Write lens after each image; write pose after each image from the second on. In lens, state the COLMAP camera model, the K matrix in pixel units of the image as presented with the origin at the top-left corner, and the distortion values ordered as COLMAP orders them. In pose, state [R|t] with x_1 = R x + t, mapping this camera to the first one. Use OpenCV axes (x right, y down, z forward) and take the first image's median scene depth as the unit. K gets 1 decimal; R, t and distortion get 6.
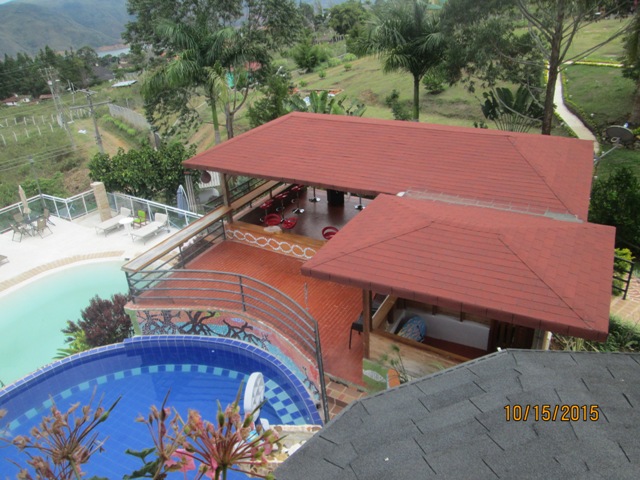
lens RADIAL K [[526.1, 0, 316.8], [0, 526.1, 238.2], [0, 0, 1]] dist [-0.046248, 0.020545]
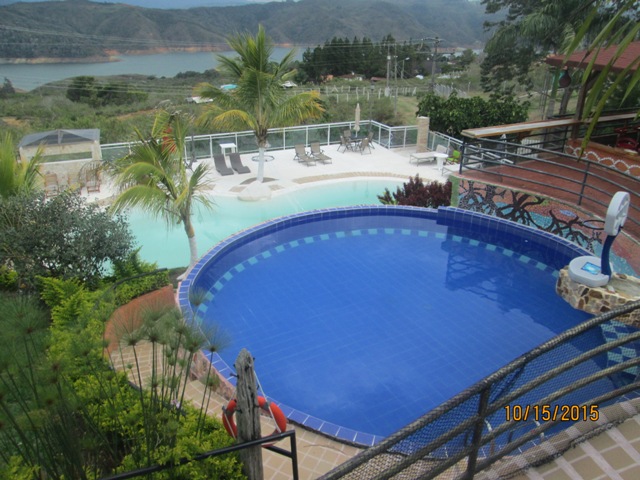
lens RADIAL K [[525.0, 0, 315.8], [0, 525.0, 237.5], [0, 0, 1]] dist [-0.053367, 0.023898]
pose [[0.828942, 0.294326, -0.475633, -0.033403], [-0.301278, 0.951408, 0.063666, 0.125842], [0.471260, 0.090523, 0.877337, 0.004237]]
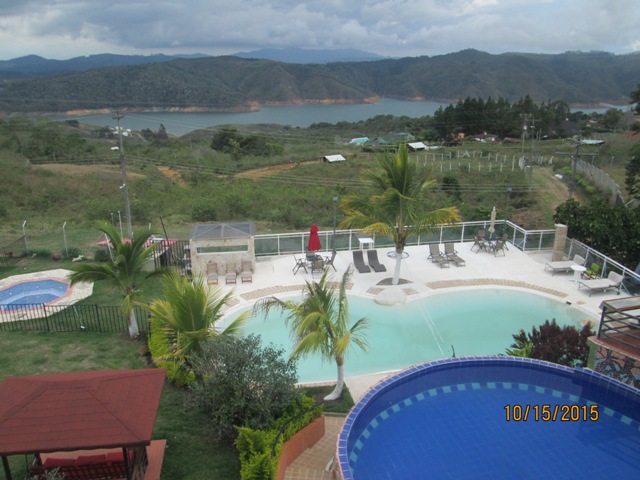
lens RADIAL K [[525.1, 0, 315.7], [0, 525.1, 237.0], [0, 0, 1]] dist [-0.061519, 0.032105]
pose [[0.674500, 0.297757, -0.675567, -0.046262], [-0.359741, 0.931633, 0.051446, 0.041548], [0.644699, 0.208329, 0.735502, -0.078958]]
